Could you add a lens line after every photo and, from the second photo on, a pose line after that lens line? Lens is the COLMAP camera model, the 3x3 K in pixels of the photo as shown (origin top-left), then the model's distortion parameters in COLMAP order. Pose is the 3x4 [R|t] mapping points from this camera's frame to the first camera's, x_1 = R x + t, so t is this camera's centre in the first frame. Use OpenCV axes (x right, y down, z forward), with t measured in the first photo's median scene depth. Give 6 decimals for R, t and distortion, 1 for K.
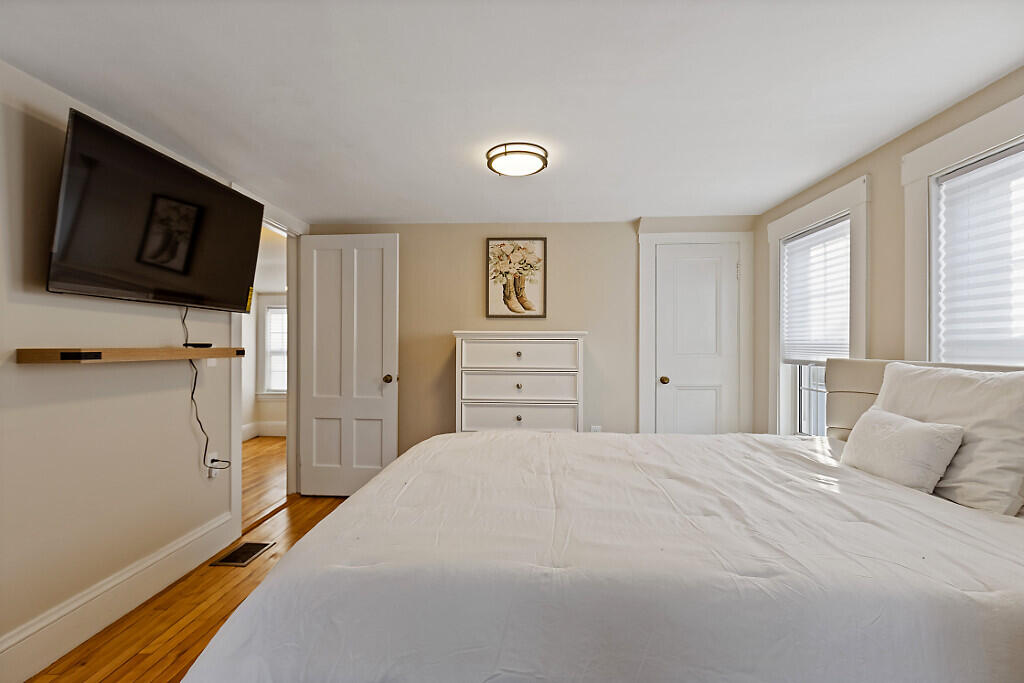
lens RADIAL K [[461.5, 0, 505.6], [0, 461.5, 335.9], [0, 0, 1]] dist [0.000244, -0.000374]
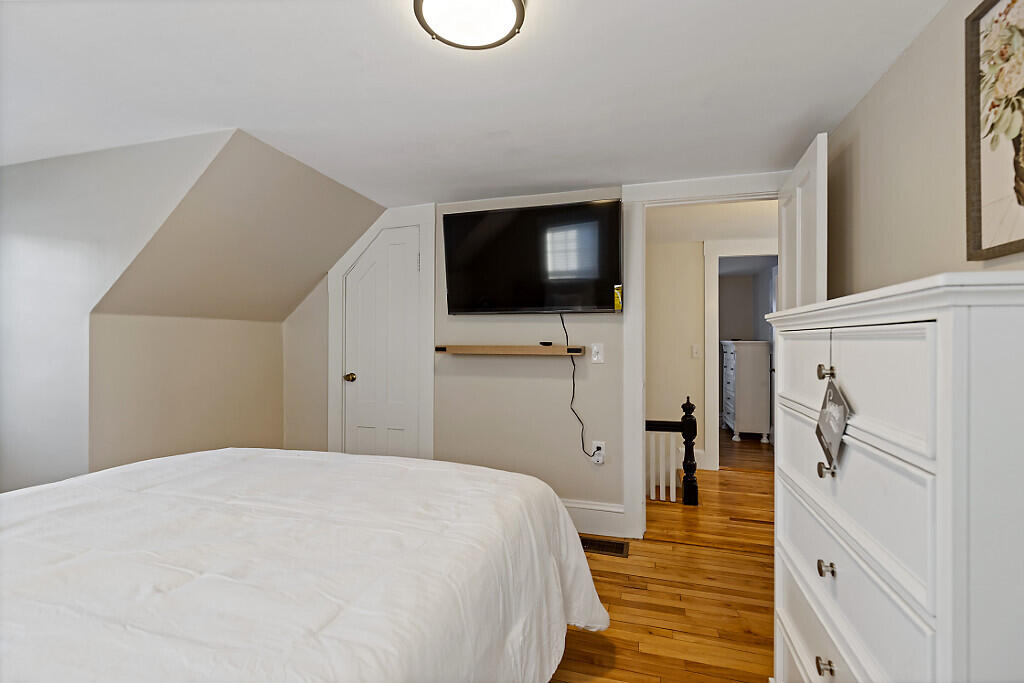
lens RADIAL K [[461.5, 0, 505.6], [0, 461.5, 335.9], [0, 0, 1]] dist [0.000244, -0.000374]
pose [[-0.218873, -0.016112, -0.975620, 0.541463], [0.019374, 0.999595, -0.020854, 0.023794], [0.975561, -0.023466, -0.218472, 1.142903]]
